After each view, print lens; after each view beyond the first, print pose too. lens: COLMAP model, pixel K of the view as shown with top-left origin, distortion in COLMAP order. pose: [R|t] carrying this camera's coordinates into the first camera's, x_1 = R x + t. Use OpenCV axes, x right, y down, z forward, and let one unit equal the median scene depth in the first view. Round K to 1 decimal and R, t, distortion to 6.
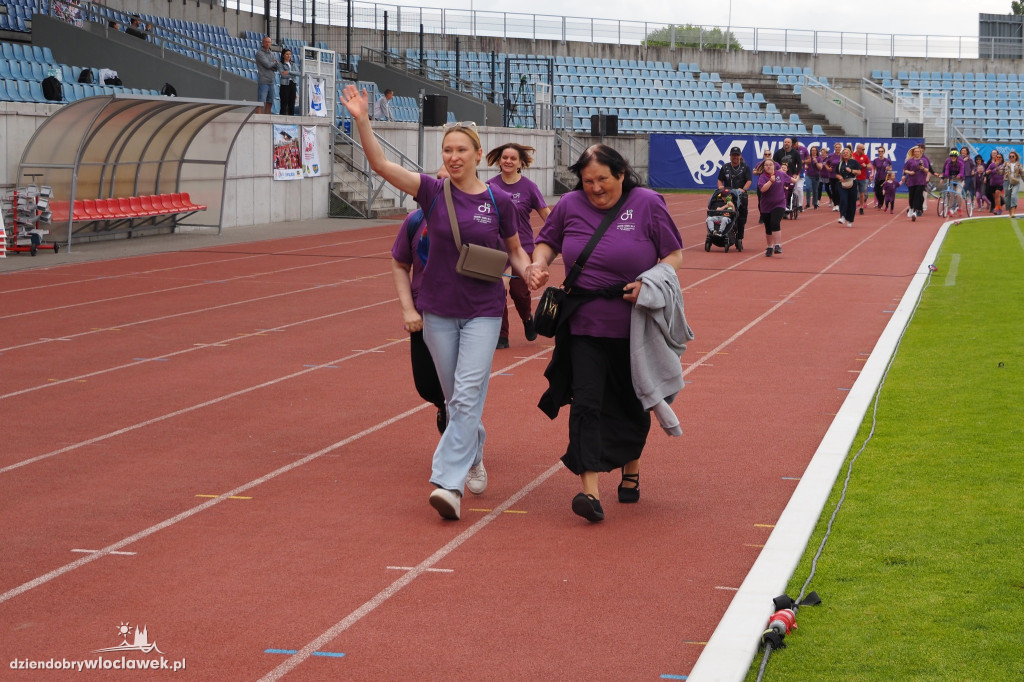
lens RADIAL K [[2654.5, 0, 445.6], [0, 2654.5, 308.0], [0, 0, 1]] dist [0.014421, -0.554931]
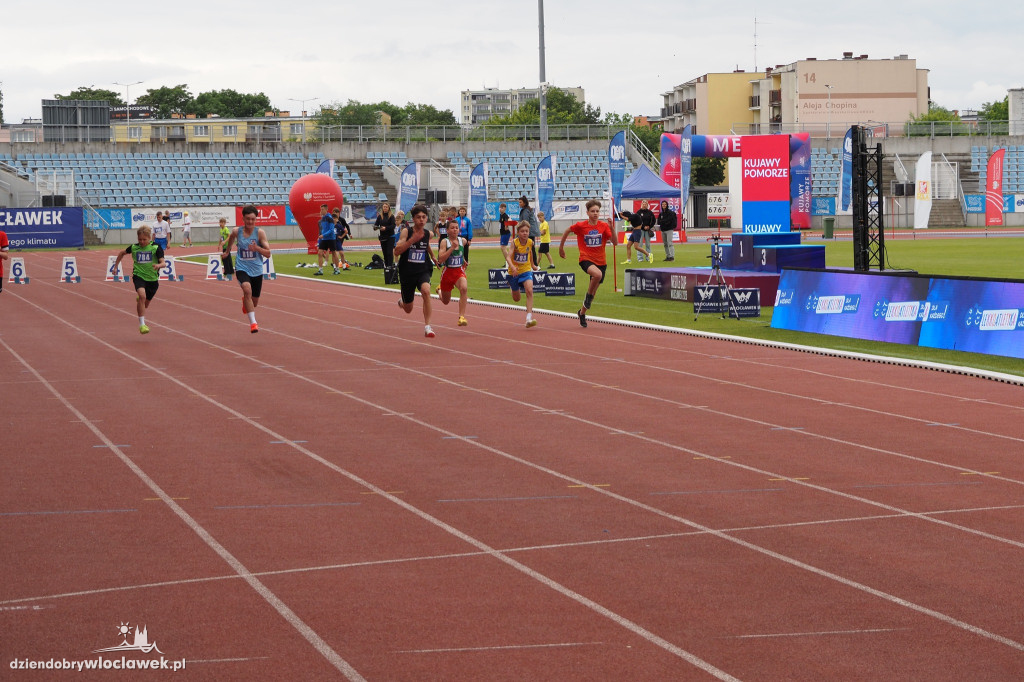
lens RADIAL K [[3074.4, 0, 554.7], [0, 3074.4, 305.7], [0, 0, 1]] dist [0.020848, -0.319544]
pose [[0.908282, -0.048660, 0.415519, -0.220720], [0.060956, 0.998006, -0.016370, 0.023265], [-0.413894, 0.040197, 0.909437, -0.454466]]
